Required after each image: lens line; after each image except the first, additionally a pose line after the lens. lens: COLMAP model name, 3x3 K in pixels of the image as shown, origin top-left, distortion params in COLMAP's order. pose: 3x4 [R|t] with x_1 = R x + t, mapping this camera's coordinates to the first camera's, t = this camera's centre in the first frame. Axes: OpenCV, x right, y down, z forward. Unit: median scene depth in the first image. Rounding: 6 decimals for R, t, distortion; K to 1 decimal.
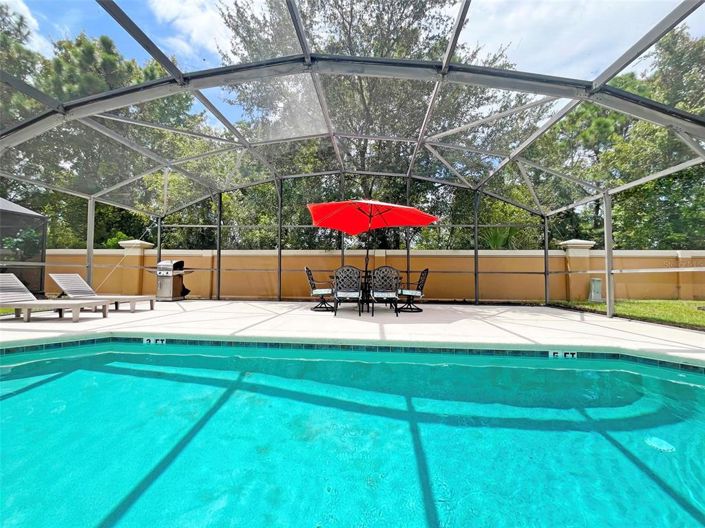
lens RADIAL K [[283.9, 0, 365.3], [0, 283.9, 263.1], [0, 0, 1]] dist [-0.010887, 0.000377]
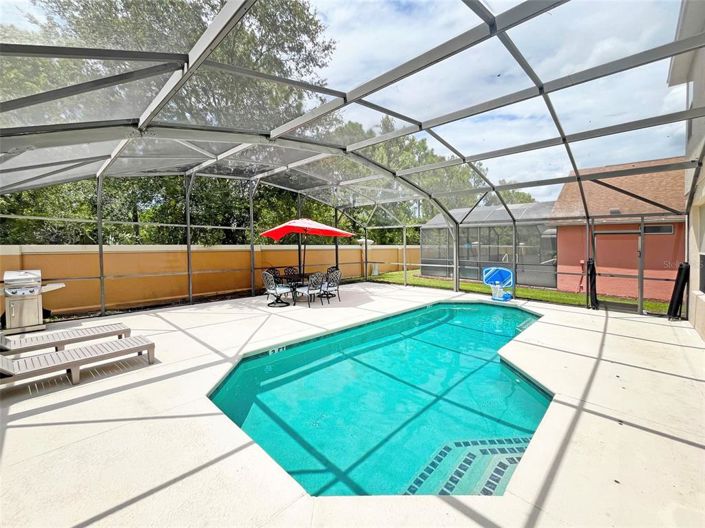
lens RADIAL K [[283.9, 0, 355.4], [0, 283.9, 259.2], [0, 0, 1]] dist [-0.010887, 0.000377]
pose [[0.651838, -0.042167, 0.757185, -0.620545], [-0.019691, 0.997175, 0.072483, -0.111163], [-0.758103, -0.062157, 0.649166, -0.063521]]
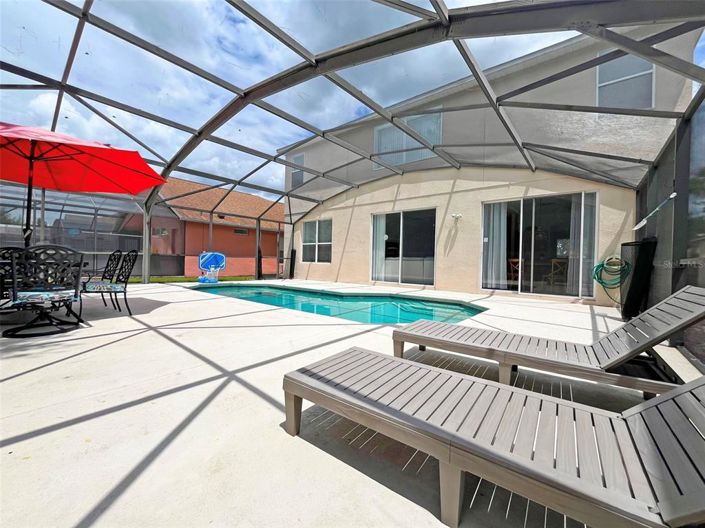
lens RADIAL K [[283.9, 0, 350.4], [0, 283.9, 259.9], [0, 0, 1]] dist [-0.010887, 0.000377]
pose [[-0.822882, -0.028065, 0.567519, -0.600361], [-0.058844, 0.997618, -0.035987, 0.014083], [-0.565158, -0.063009, -0.822573, 0.780670]]
